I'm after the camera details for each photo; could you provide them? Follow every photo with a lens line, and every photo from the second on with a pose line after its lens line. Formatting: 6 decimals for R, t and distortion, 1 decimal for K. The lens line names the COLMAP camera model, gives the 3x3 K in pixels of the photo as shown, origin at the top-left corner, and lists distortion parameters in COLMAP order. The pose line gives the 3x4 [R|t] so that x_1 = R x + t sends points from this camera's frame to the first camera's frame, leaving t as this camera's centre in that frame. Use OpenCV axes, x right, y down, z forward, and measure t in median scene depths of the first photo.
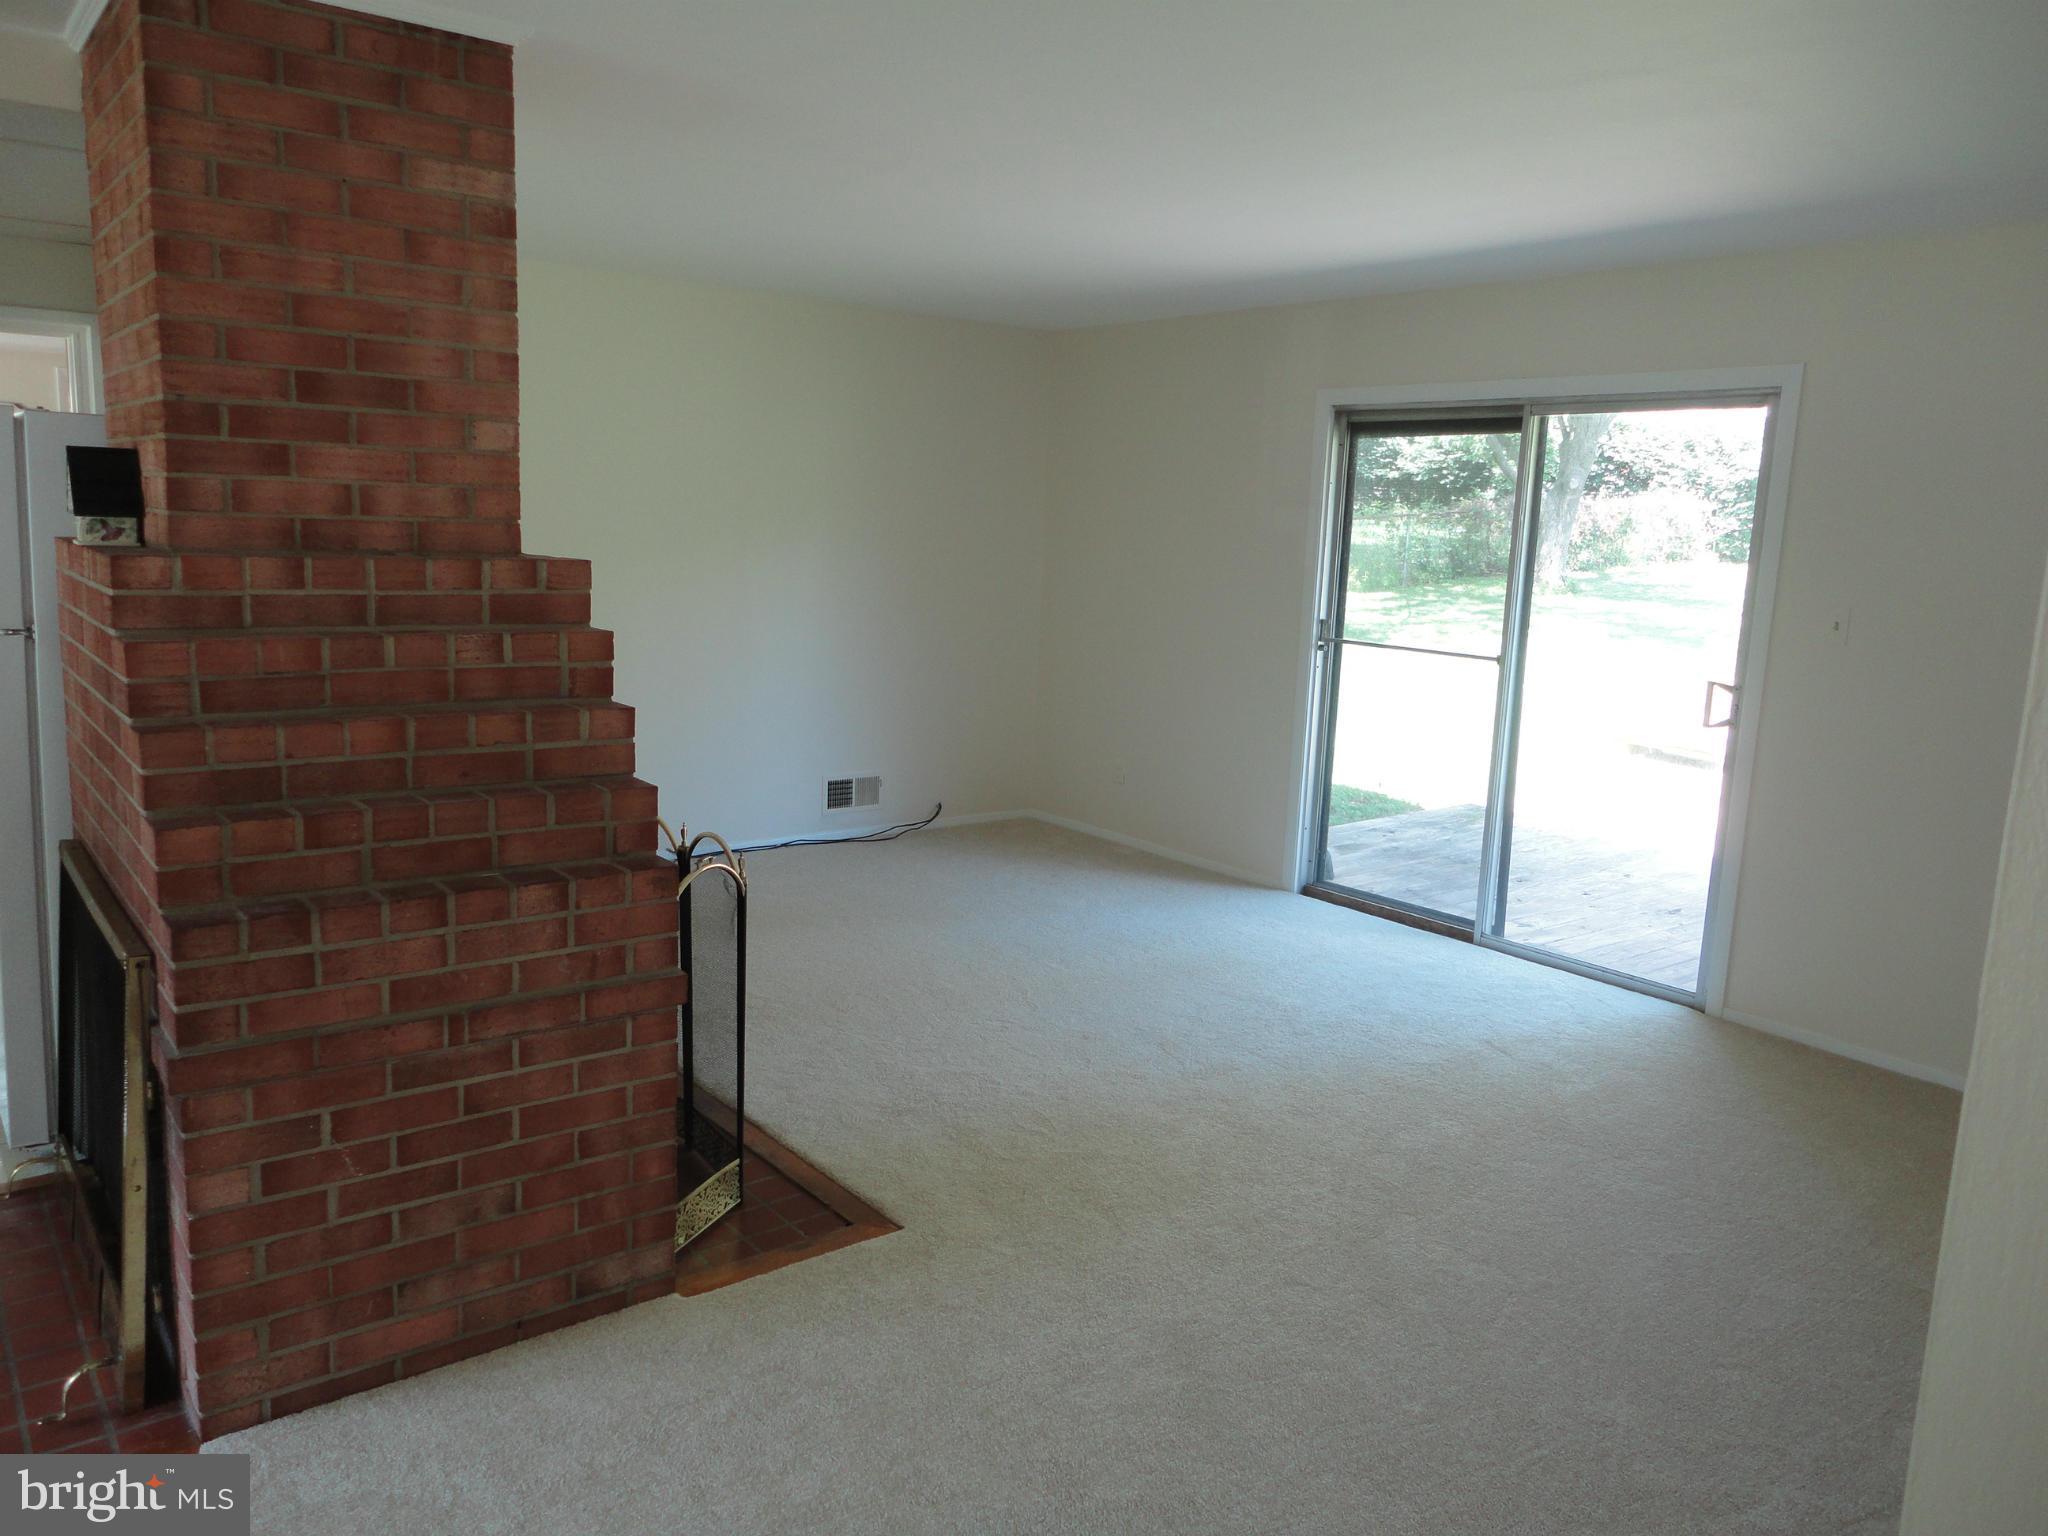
lens RADIAL K [[1493.9, 0, 1008.3], [0, 1493.9, 761.8], [0, 0, 1]] dist [0.006212, -0.005604]
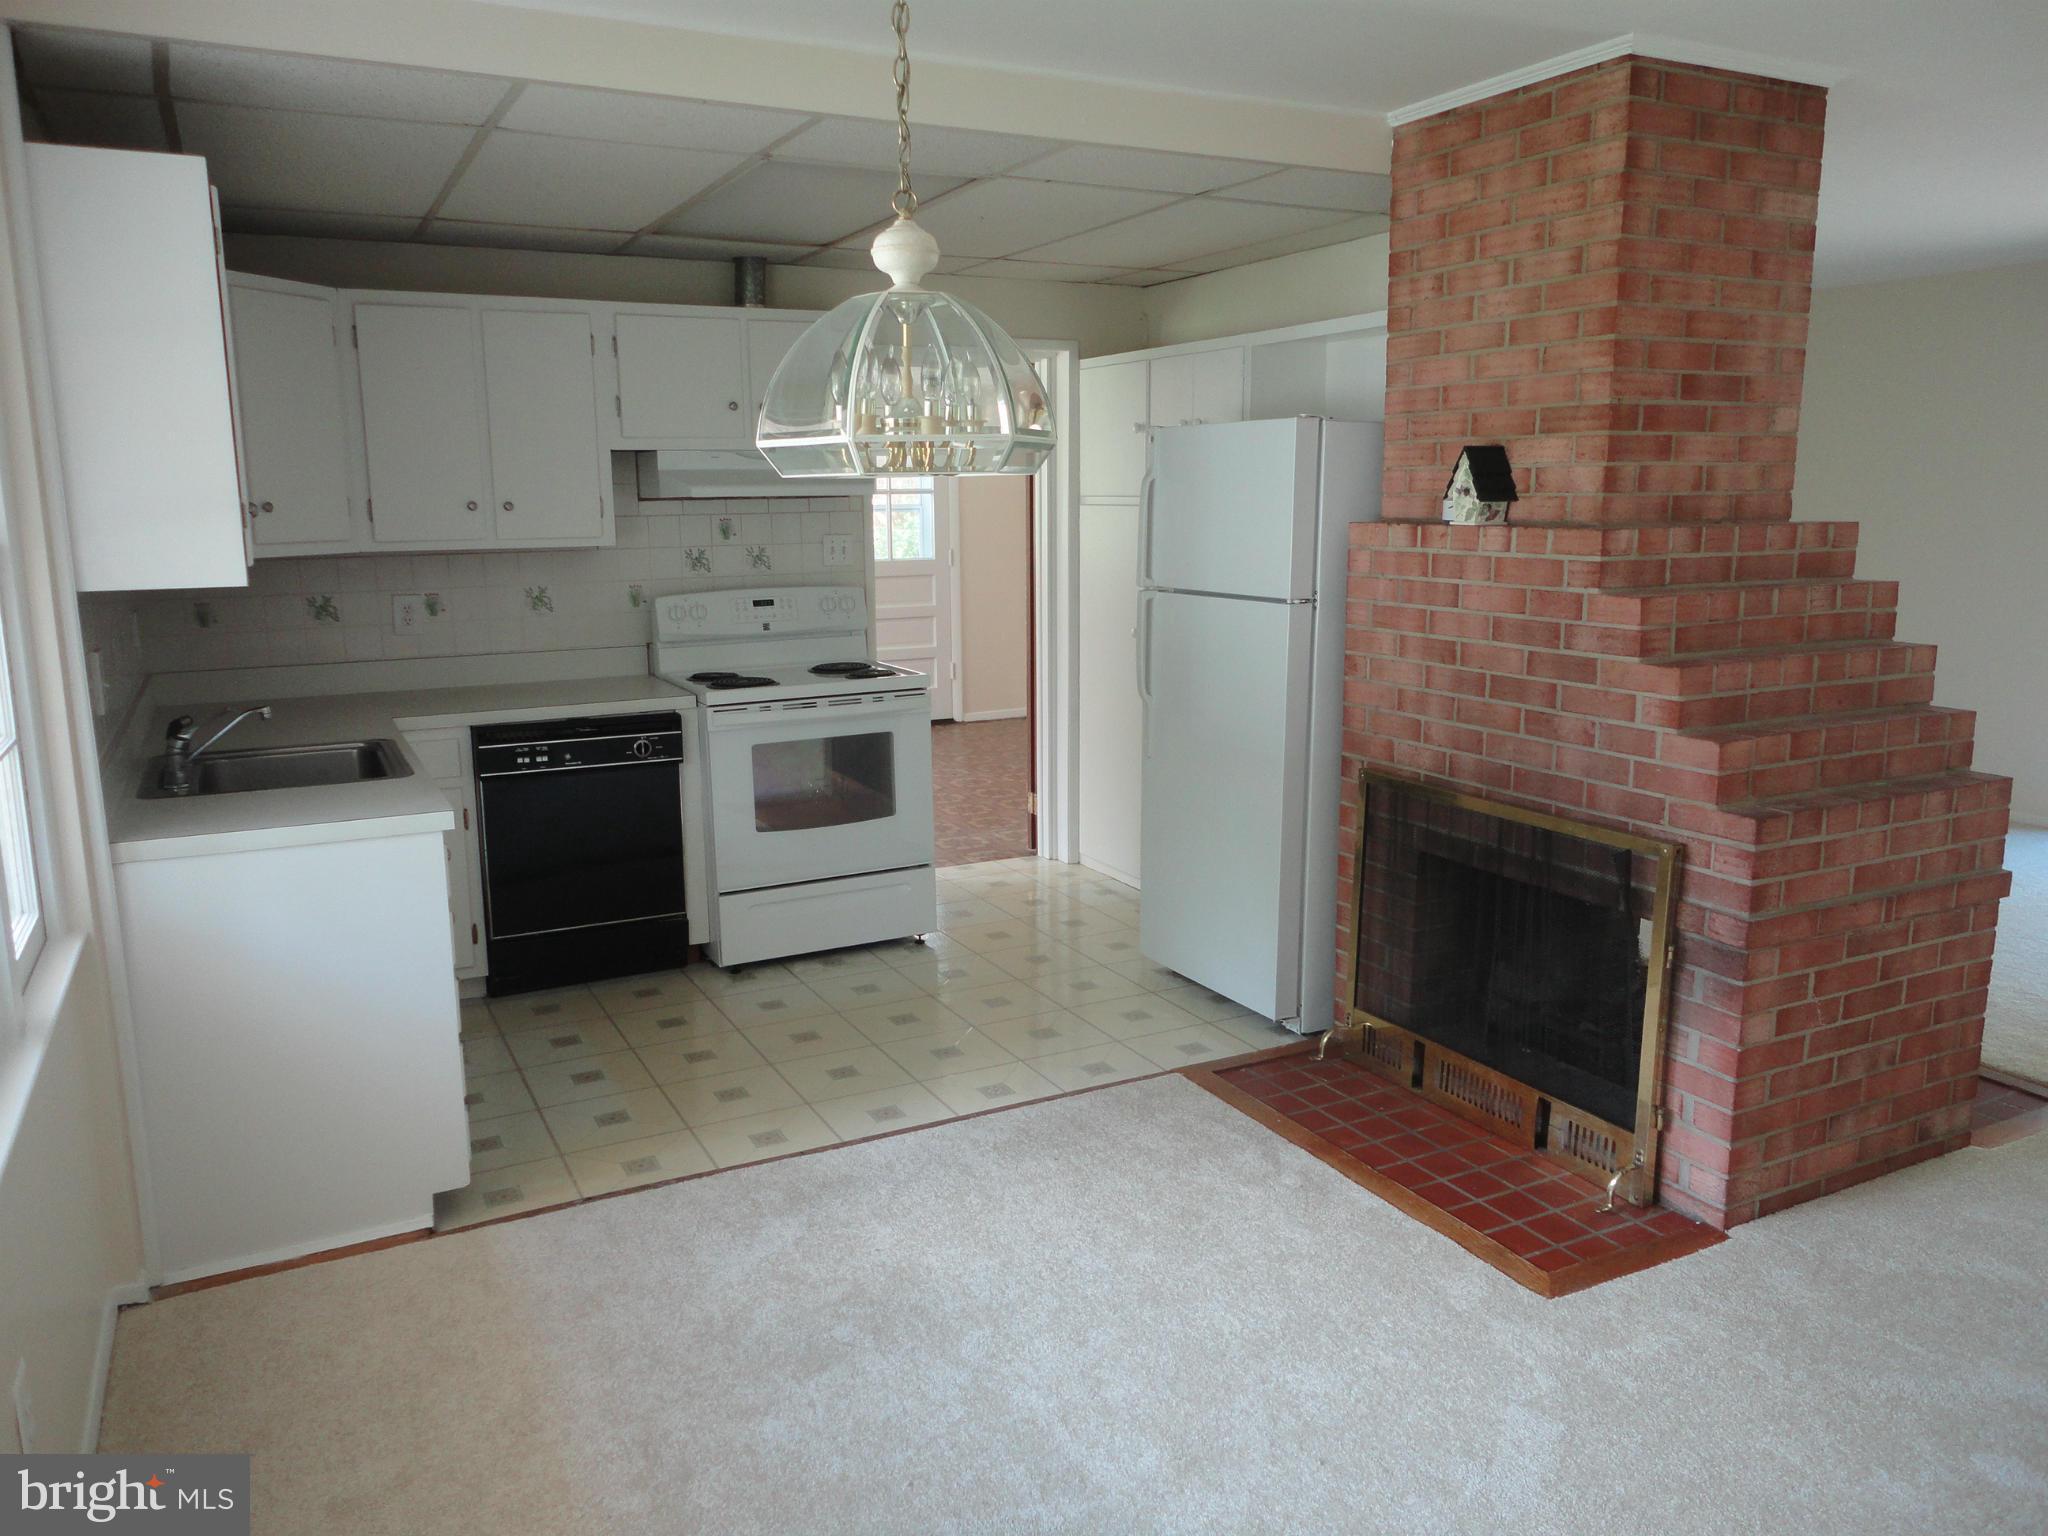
lens RADIAL K [[1493.9, 0, 1019.3], [0, 1493.9, 761.0], [0, 0, 1]] dist [0.006212, -0.005604]
pose [[0.981658, -0.011923, -0.190277, -0.778541], [0.014555, 0.999817, 0.012443, 0.031244], [0.190093, -0.014984, 0.981652, -0.305855]]
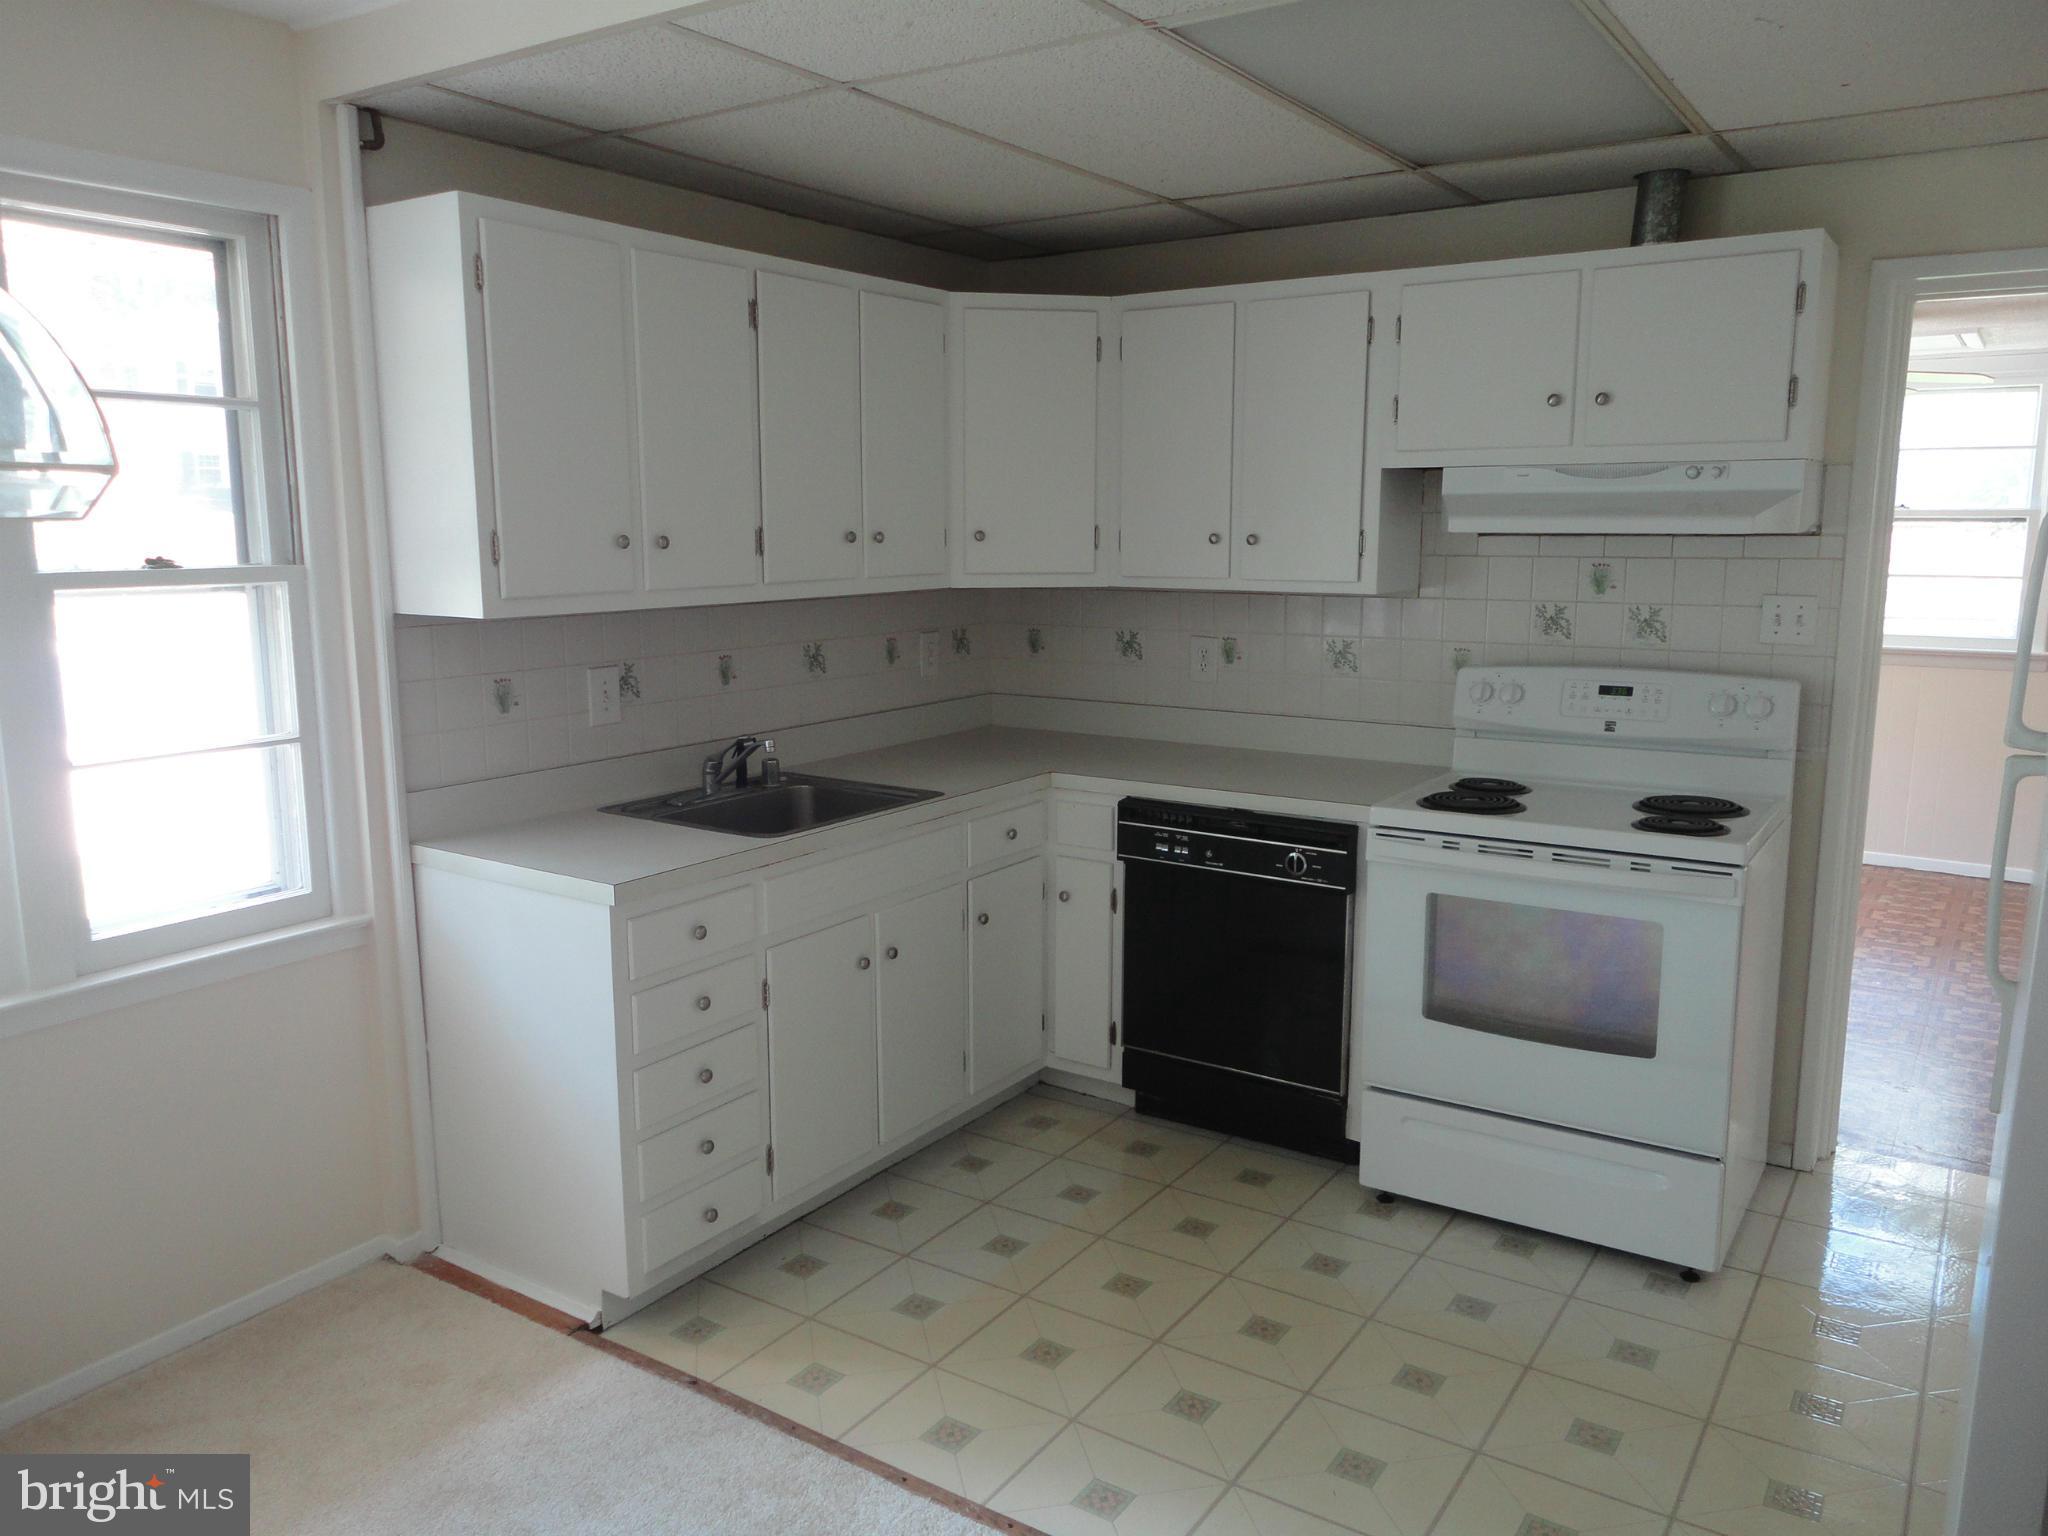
lens RADIAL K [[1493.9, 0, 1019.1], [0, 1493.9, 763.8], [0, 0, 1]] dist [0.006212, -0.005604]
pose [[0.312711, 0.119583, -0.942291, -0.402516], [-0.142766, 0.986691, 0.077839, -0.117792], [0.939058, 0.110186, 0.325621, 0.625360]]
